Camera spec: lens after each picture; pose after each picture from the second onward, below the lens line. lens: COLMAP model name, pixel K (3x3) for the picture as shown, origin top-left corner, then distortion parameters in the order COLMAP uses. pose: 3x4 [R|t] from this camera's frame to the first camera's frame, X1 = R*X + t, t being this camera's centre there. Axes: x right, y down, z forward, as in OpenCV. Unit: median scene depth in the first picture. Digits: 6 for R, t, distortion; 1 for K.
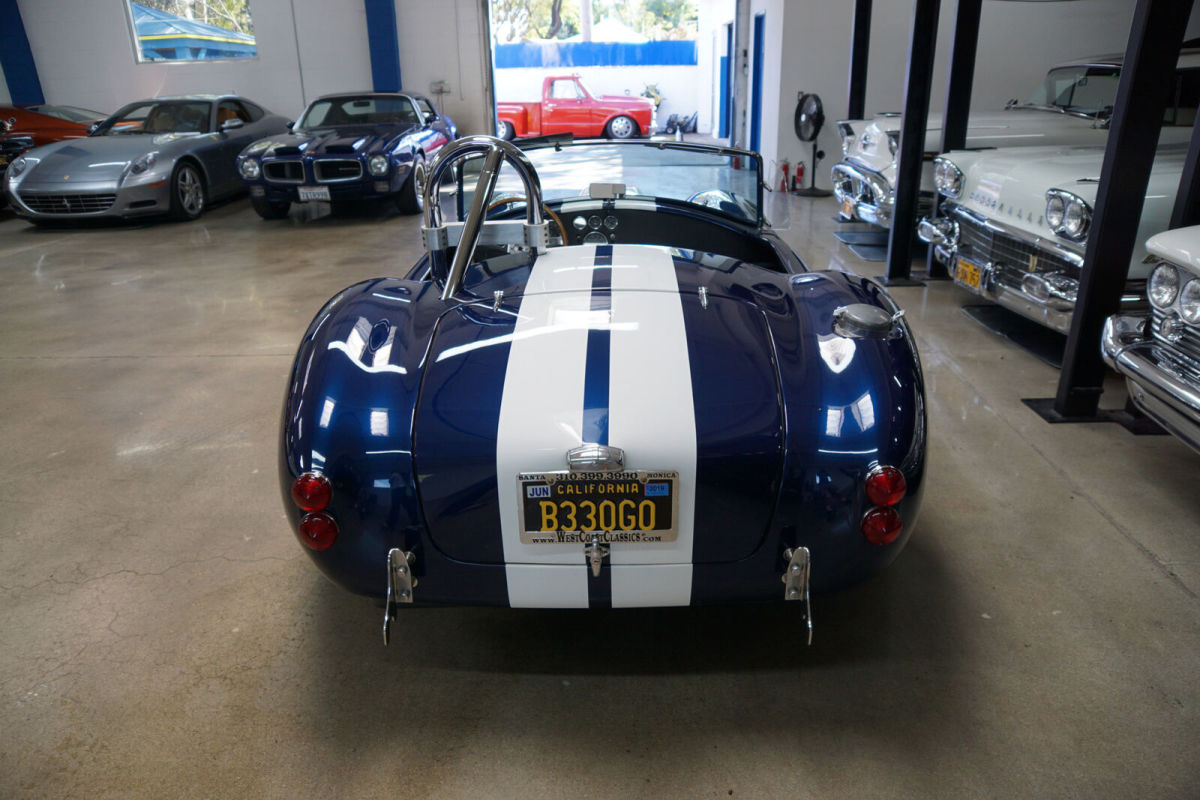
lens RADIAL K [[817.3, 0, 602.2], [0, 817.3, 417.8], [0, 0, 1]] dist [-0.135161, 0.089042]
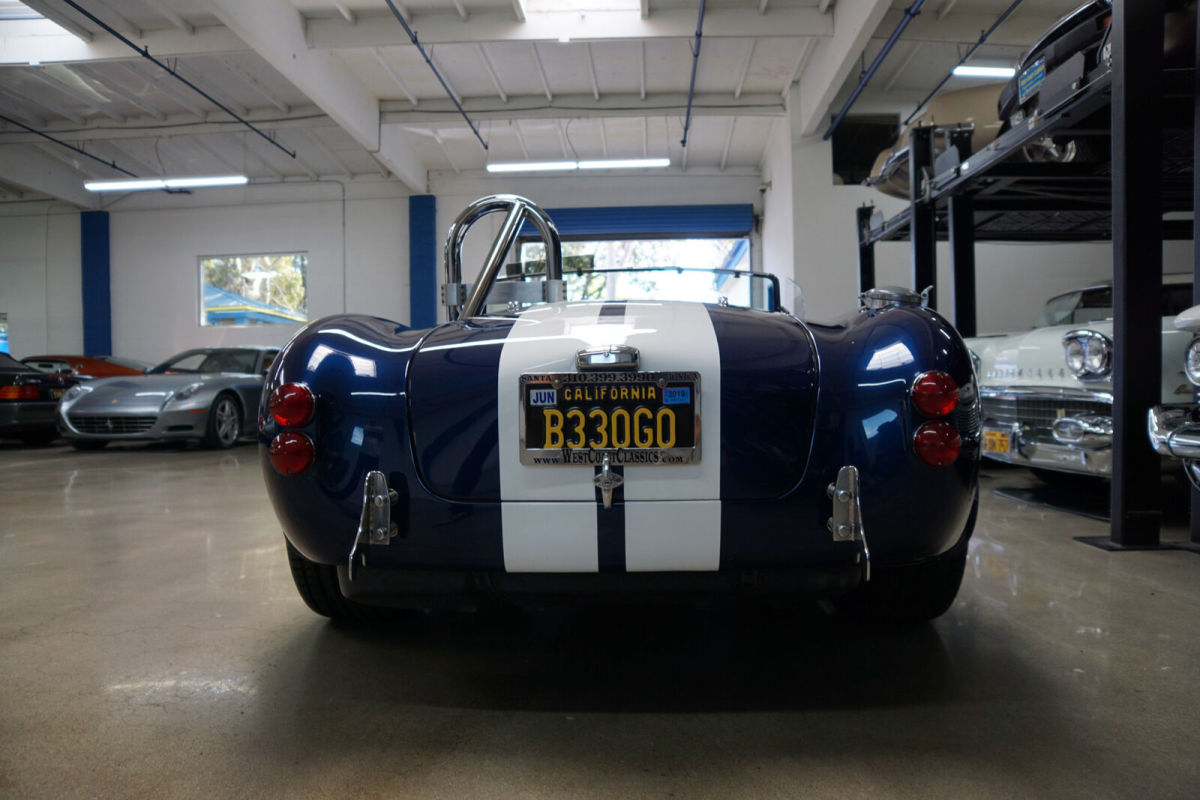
lens RADIAL K [[817.3, 0, 600.2], [0, 817.3, 421.7], [0, 0, 1]] dist [-0.135161, 0.089042]
pose [[0.999468, 0.005494, -0.032163, 0.004530], [-0.016565, 0.934677, -0.355111, 0.151540], [0.028111, 0.355455, 0.934271, 0.063921]]
